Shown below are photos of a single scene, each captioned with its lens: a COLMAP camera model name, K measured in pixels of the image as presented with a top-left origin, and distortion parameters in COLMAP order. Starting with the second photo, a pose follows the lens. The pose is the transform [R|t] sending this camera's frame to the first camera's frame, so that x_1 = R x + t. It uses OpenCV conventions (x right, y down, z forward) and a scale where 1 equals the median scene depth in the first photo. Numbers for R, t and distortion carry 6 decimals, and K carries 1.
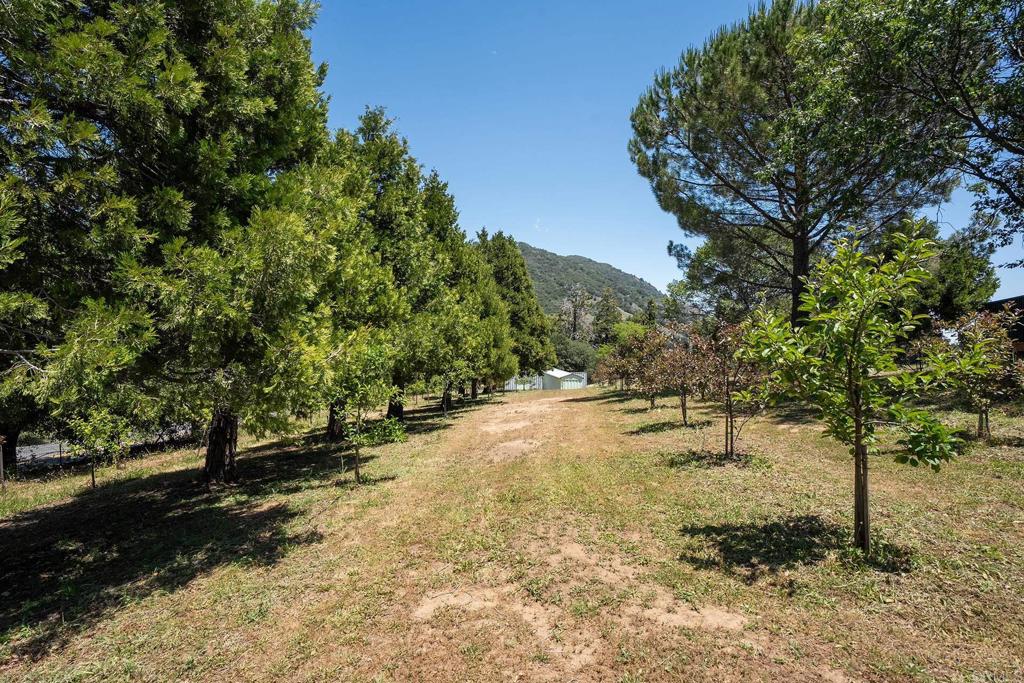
lens RADIAL K [[522.2, 0, 531.7], [0, 522.2, 337.3], [0, 0, 1]] dist [-0.001022, 0.000007]
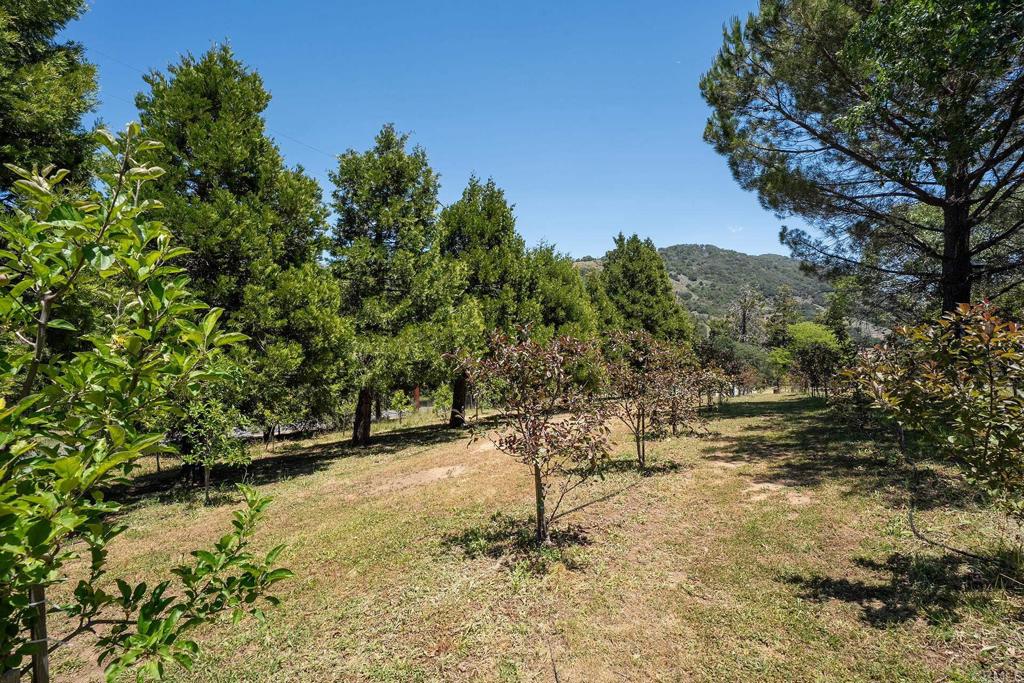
lens RADIAL K [[481.6, 0, 512.0], [0, 481.6, 341.5], [0, 0, 1]] dist [-0.026151, -0.000066]
pose [[0.914792, -0.007544, -0.403856, 0.175775], [0.008643, 0.999962, 0.000898, -0.005568], [0.403834, -0.004312, 0.914822, 0.131424]]
